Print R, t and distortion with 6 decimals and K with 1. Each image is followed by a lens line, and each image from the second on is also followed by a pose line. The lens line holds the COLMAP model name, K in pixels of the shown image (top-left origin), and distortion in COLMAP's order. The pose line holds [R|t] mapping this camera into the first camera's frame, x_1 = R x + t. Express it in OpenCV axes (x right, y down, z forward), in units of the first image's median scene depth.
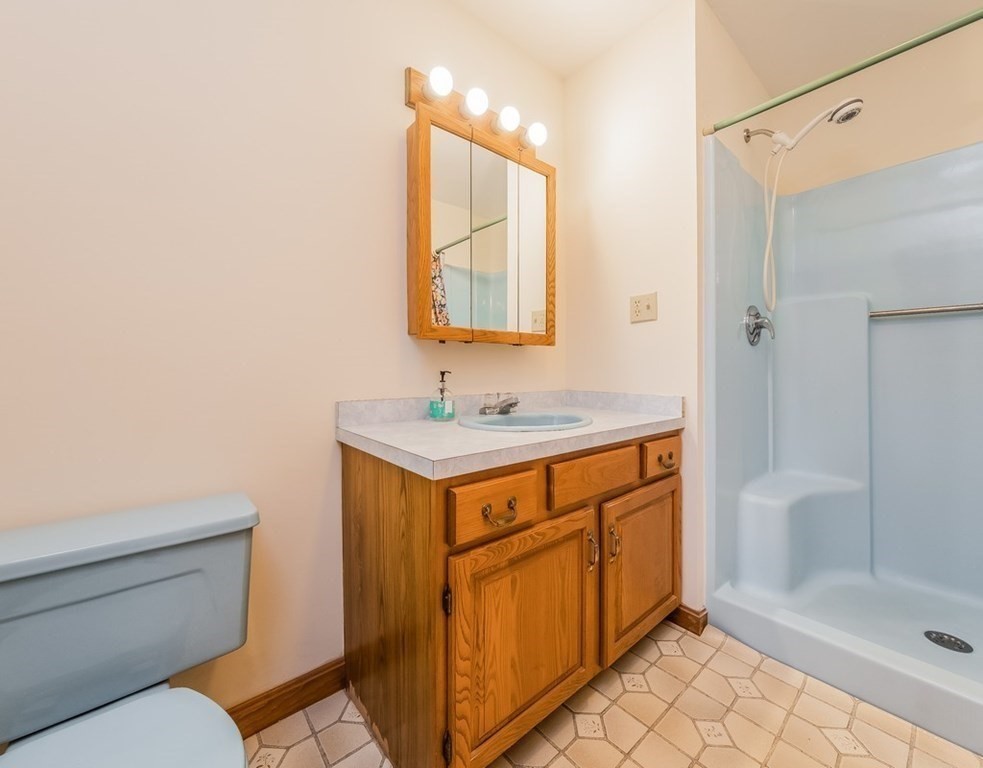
lens RADIAL K [[395.7, 0, 470.1], [0, 395.7, 371.5], [0, 0, 1]] dist [-0.000863, -0.000278]
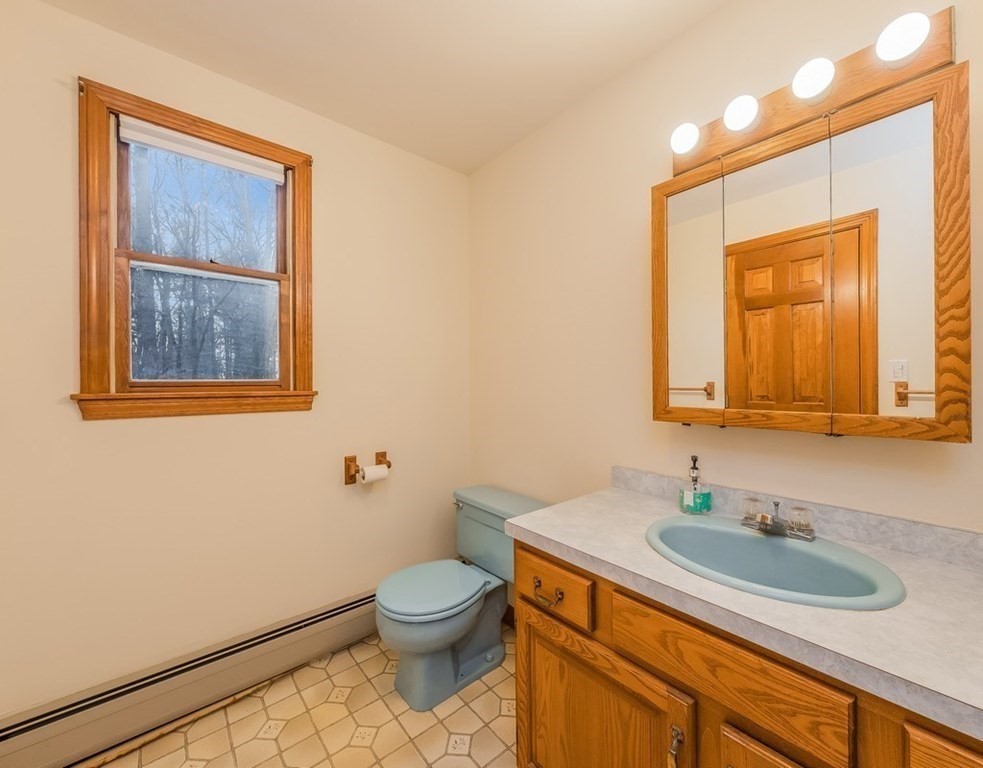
lens RADIAL K [[395.7, 0, 490.4], [0, 395.7, 381.4], [0, 0, 1]] dist [-0.000863, -0.000278]
pose [[0.028760, 0.001692, -0.999585, 1.116657], [0.004663, 0.999987, 0.001827, -0.240287], [0.999575, -0.004714, 0.028751, 0.732738]]
